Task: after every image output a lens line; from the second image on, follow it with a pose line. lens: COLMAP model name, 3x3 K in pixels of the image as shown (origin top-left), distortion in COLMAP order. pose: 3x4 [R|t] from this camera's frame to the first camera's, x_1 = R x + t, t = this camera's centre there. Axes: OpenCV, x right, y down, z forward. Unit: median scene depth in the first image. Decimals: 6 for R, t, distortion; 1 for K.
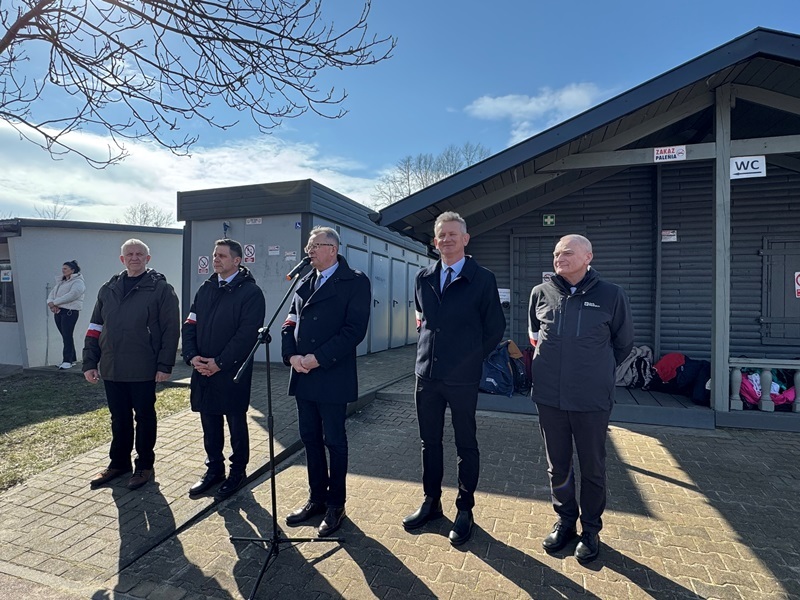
lens RADIAL K [[486.3, 0, 400.0], [0, 486.3, 301.9], [0, 0, 1]] dist [-0.000503, 0.002124]
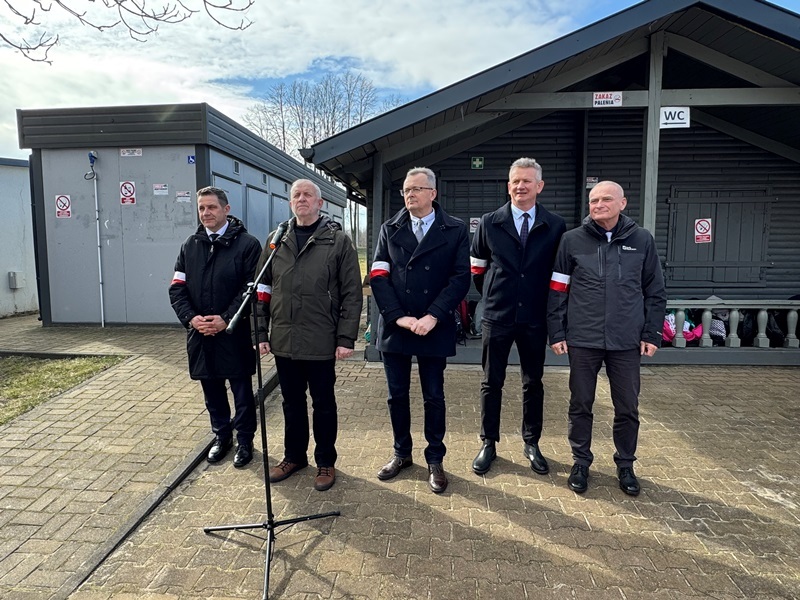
lens RADIAL K [[519.1, 0, 401.7], [0, 519.1, 301.4], [0, 0, 1]] dist [-0.004979, 0.006862]
pose [[0.967457, -0.034512, 0.250672, -0.137472], [0.009217, 0.994804, 0.101387, -0.002984], [-0.252869, -0.095777, 0.962748, 0.040059]]
